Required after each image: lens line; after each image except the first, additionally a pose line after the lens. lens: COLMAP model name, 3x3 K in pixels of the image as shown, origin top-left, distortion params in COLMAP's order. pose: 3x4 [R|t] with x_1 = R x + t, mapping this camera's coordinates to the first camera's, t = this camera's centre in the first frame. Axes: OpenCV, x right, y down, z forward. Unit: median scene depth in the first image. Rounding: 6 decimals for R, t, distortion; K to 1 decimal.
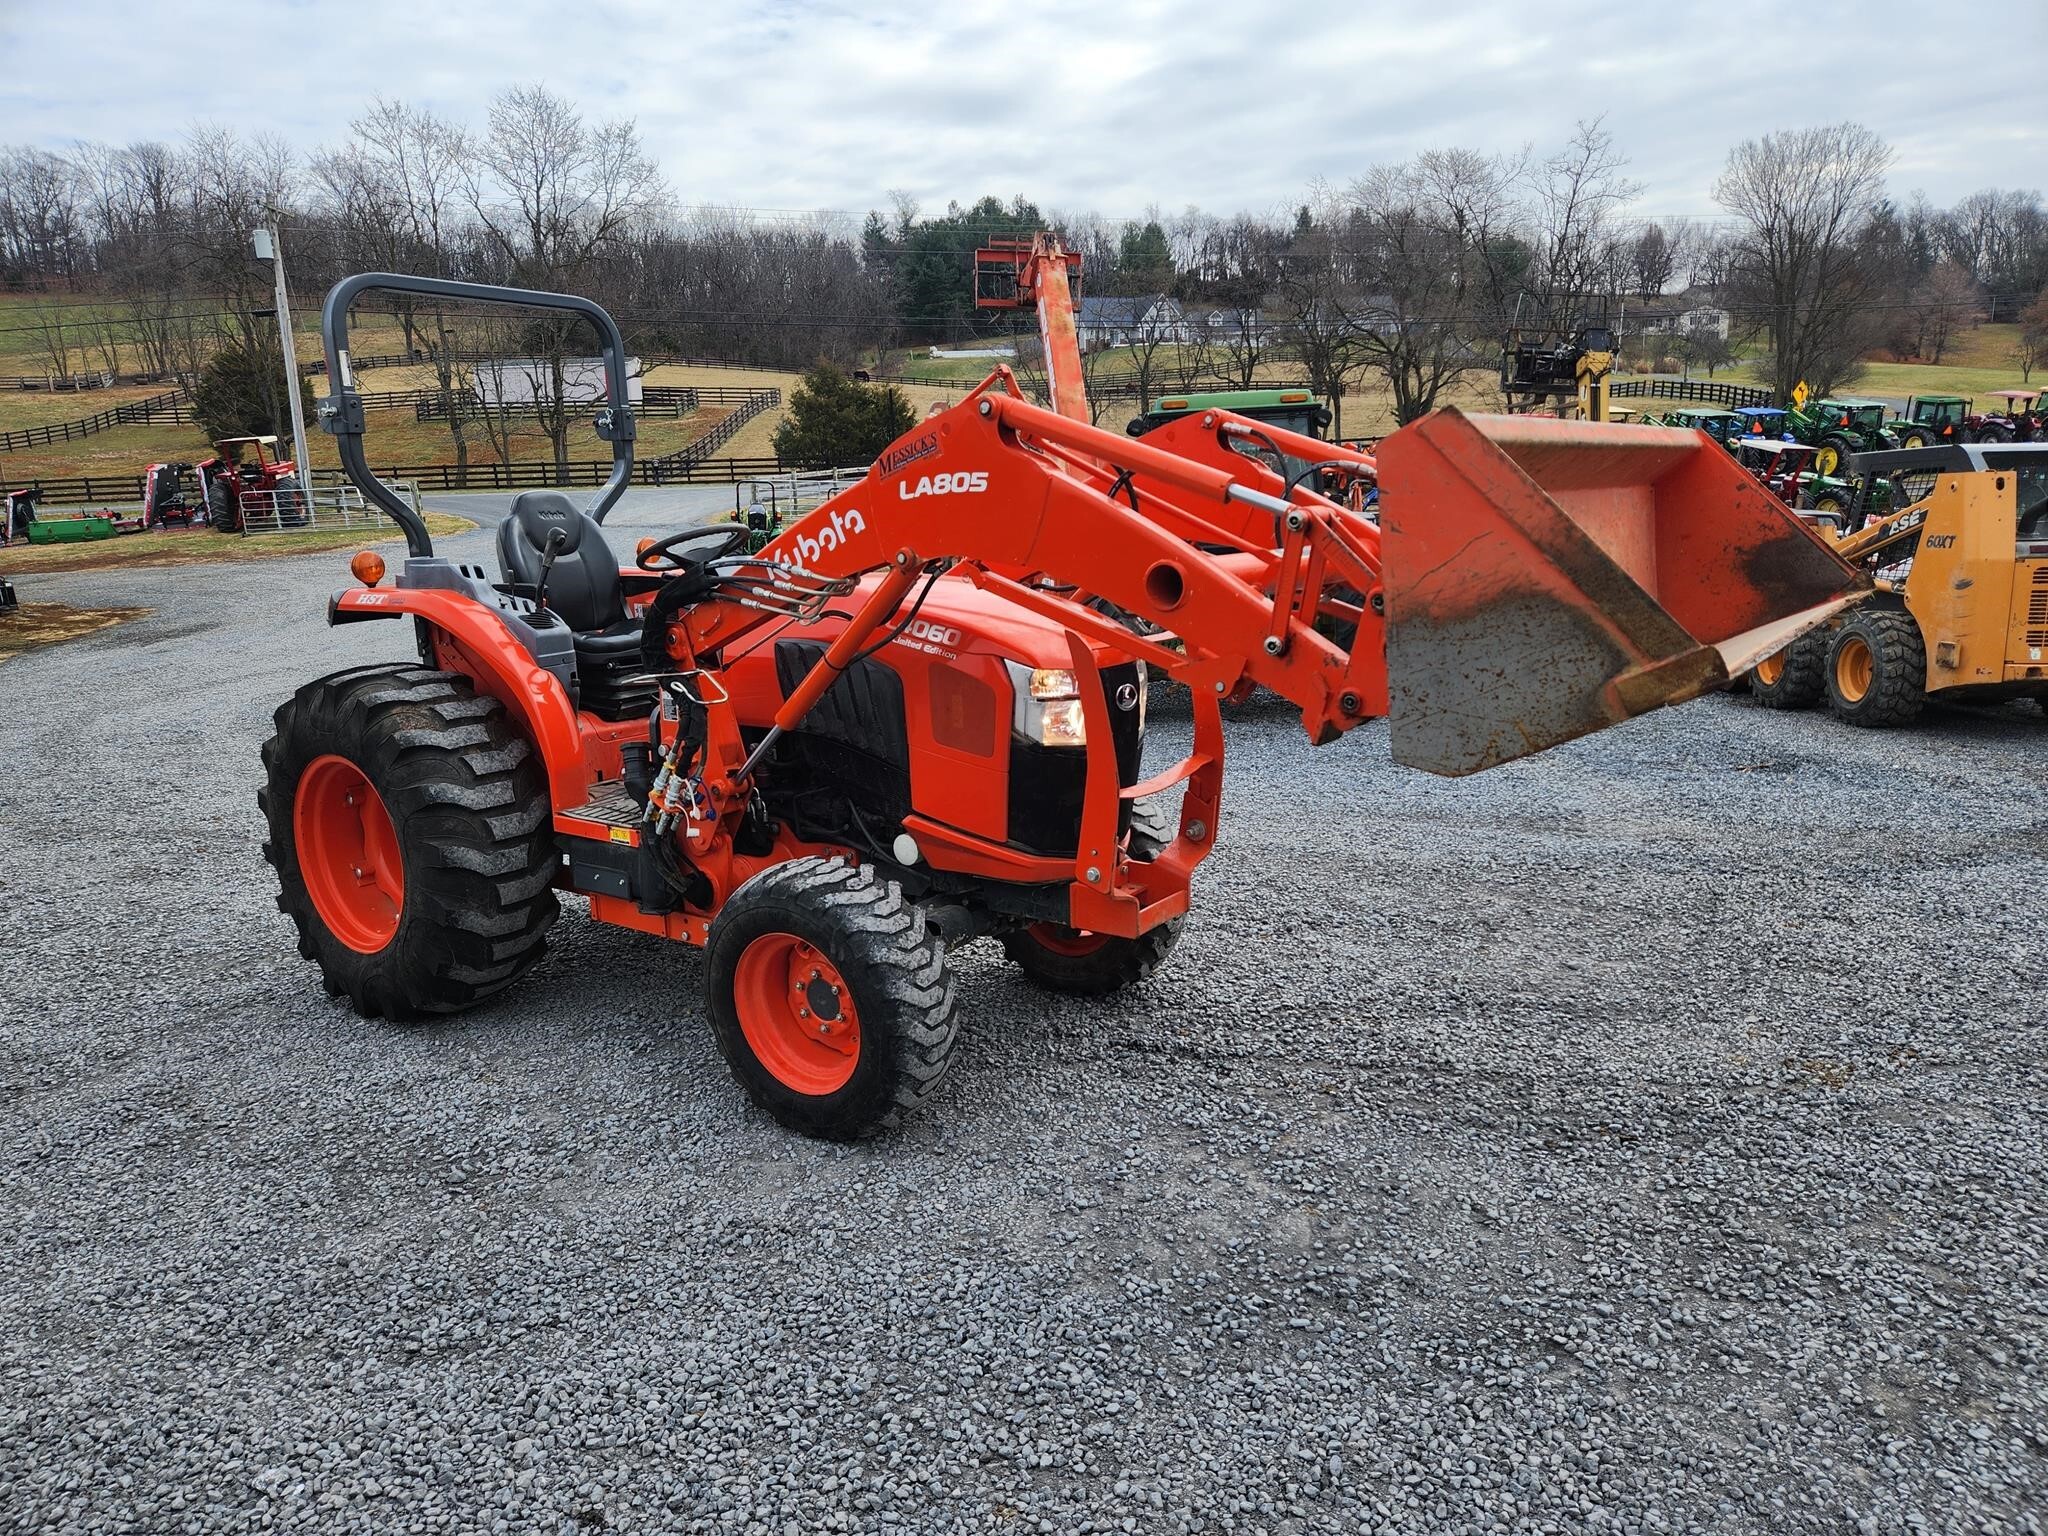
lens RADIAL K [[1364.4, 0, 1027.6], [0, 1364.4, 760.4], [0, 0, 1]] dist [0.068628, -0.060818]
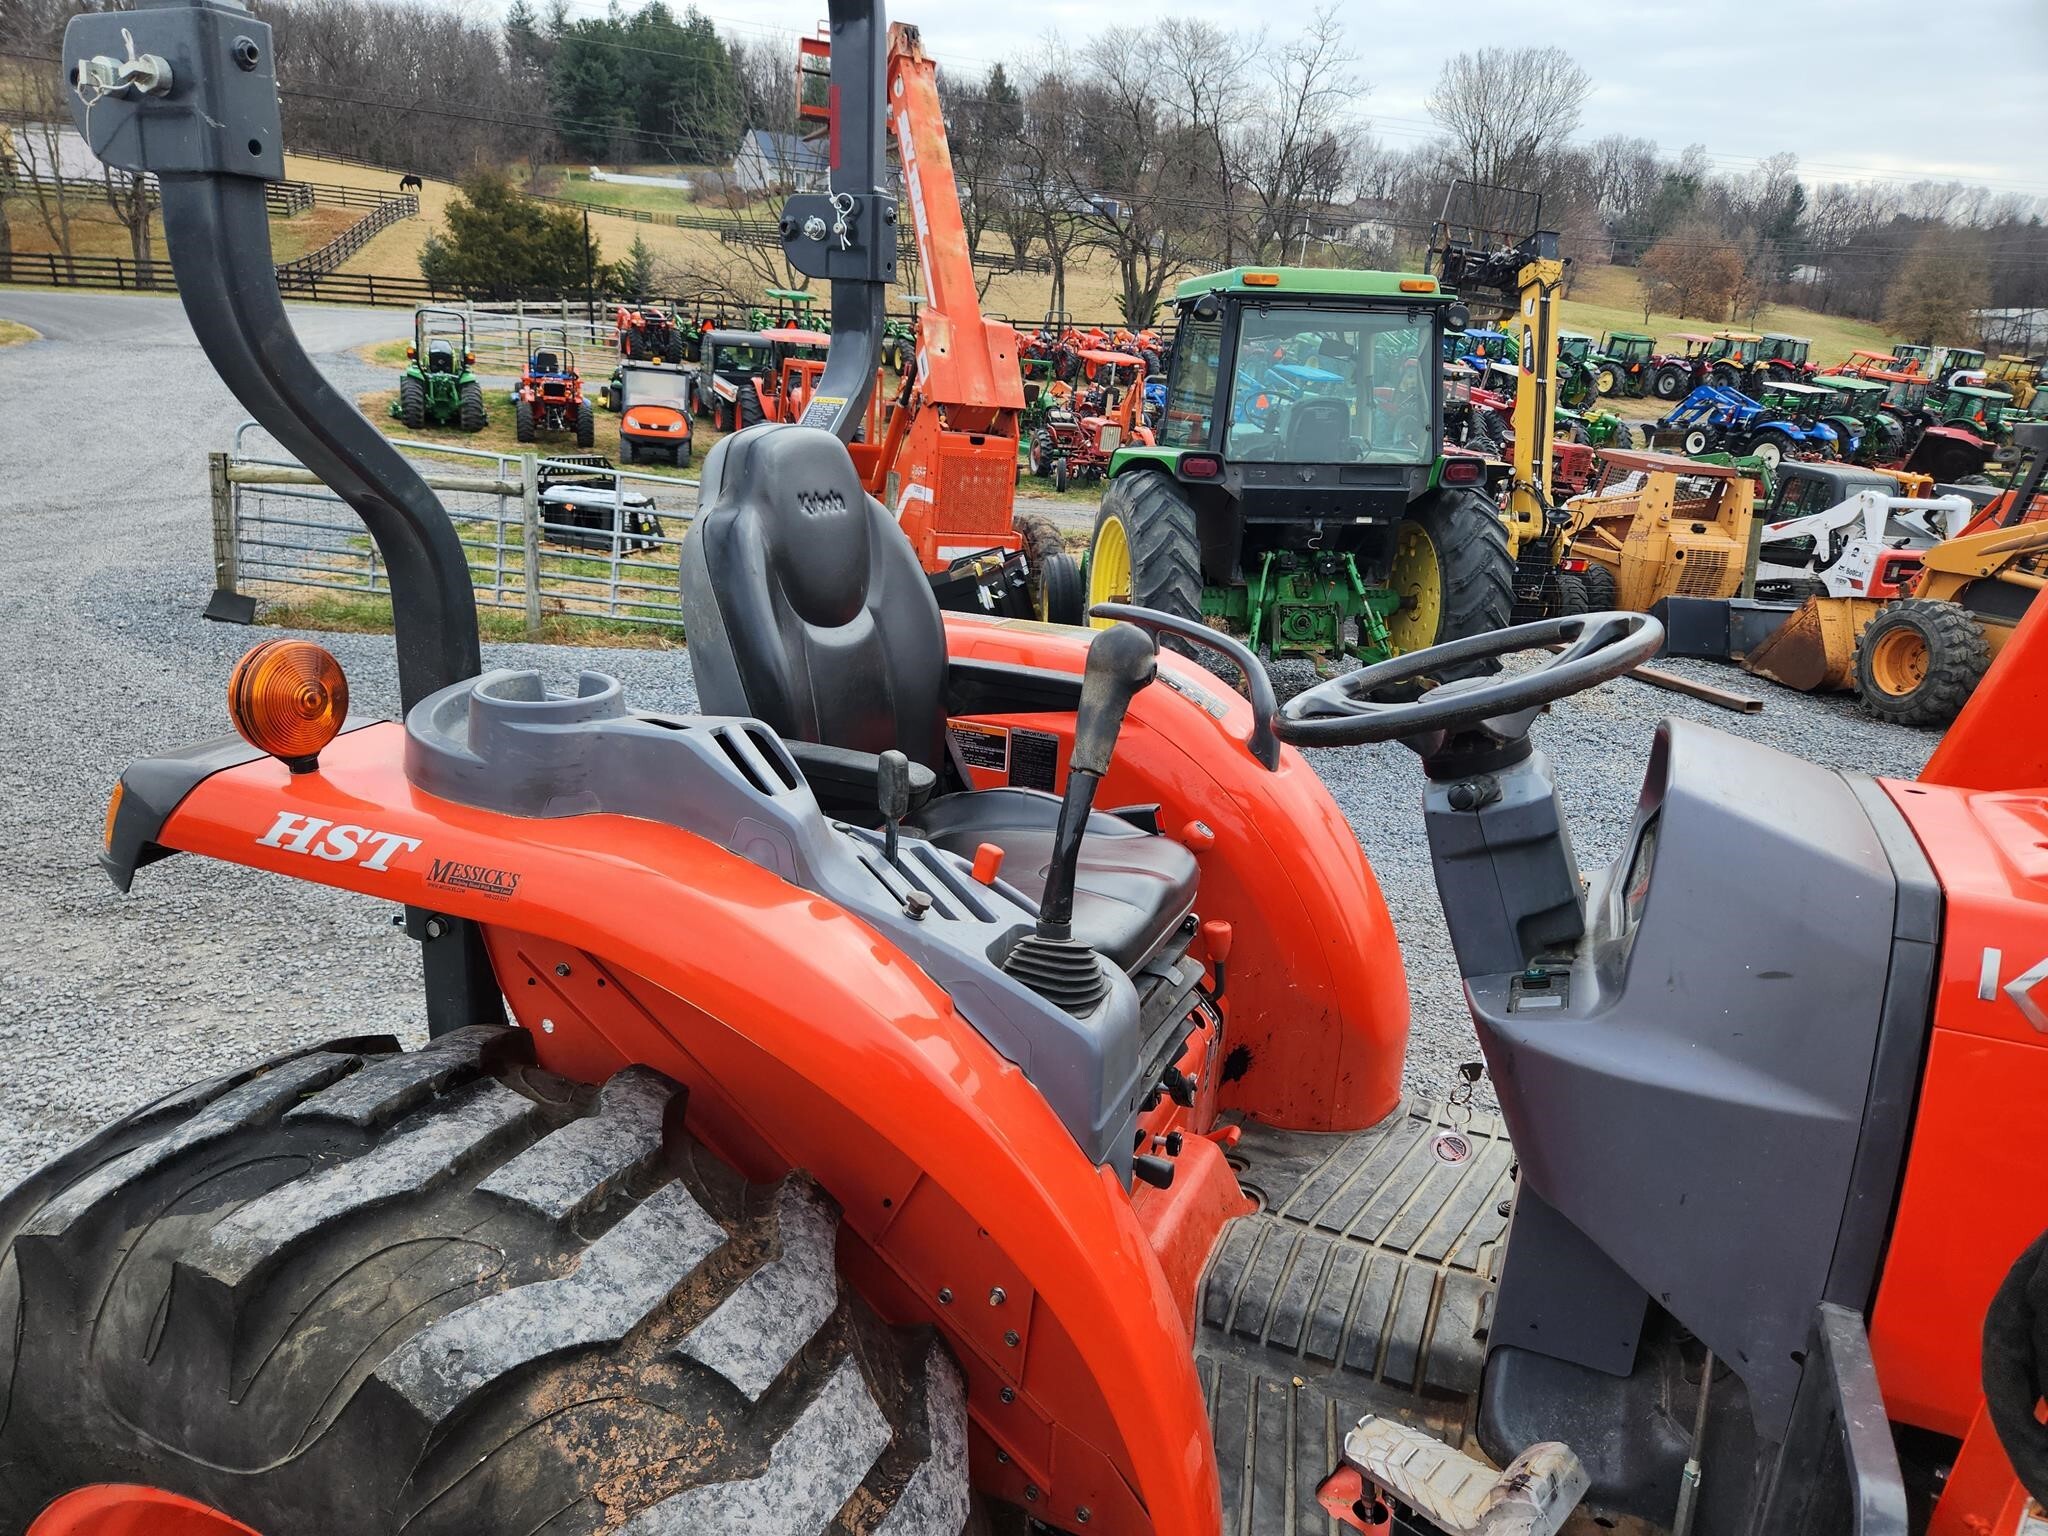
lens RADIAL K [[1364.4, 0, 1031.3], [0, 1364.4, 790.9], [0, 0, 1]] dist [0.068628, -0.060818]
pose [[0.970031, 0.008651, 0.242828, -0.386567], [-0.035436, 0.993718, 0.106155, -0.151323], [-0.240385, -0.111579, 0.964243, 0.685444]]
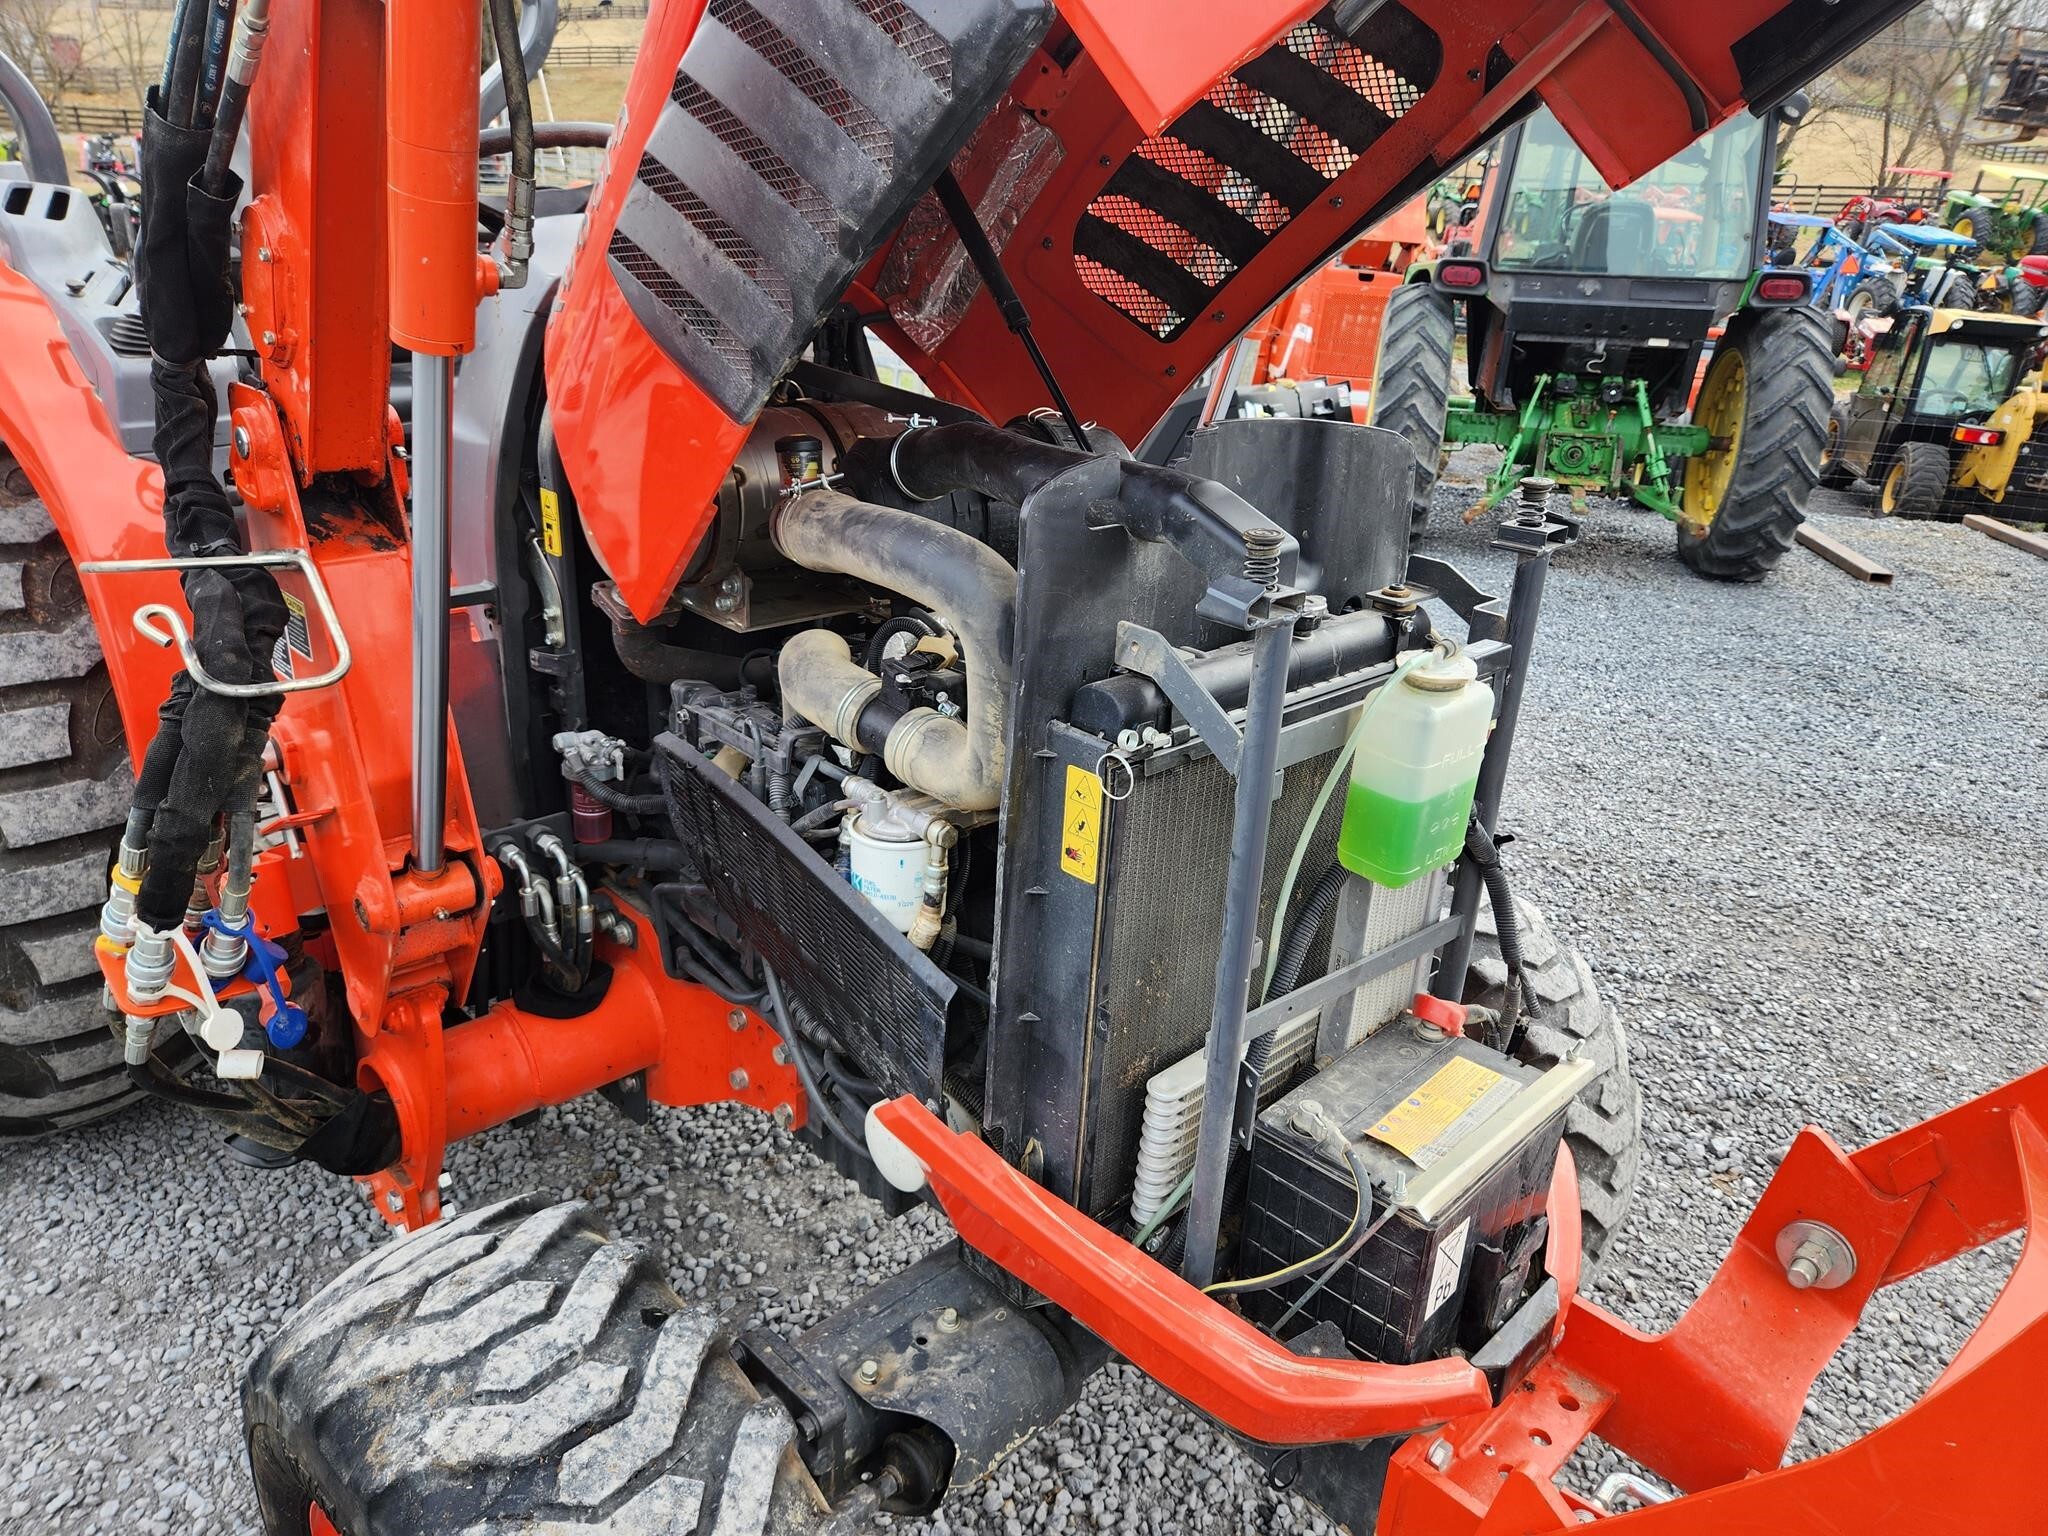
lens RADIAL K [[1364.4, 0, 1039.7], [0, 1364.4, 781.5], [0, 0, 1]] dist [0.068628, -0.060818]
pose [[0.983427, 0.139511, -0.115794, -0.021905], [-0.113870, 0.972259, 0.204318, -0.080848], [0.141086, -0.187746, 0.972032, 0.571315]]
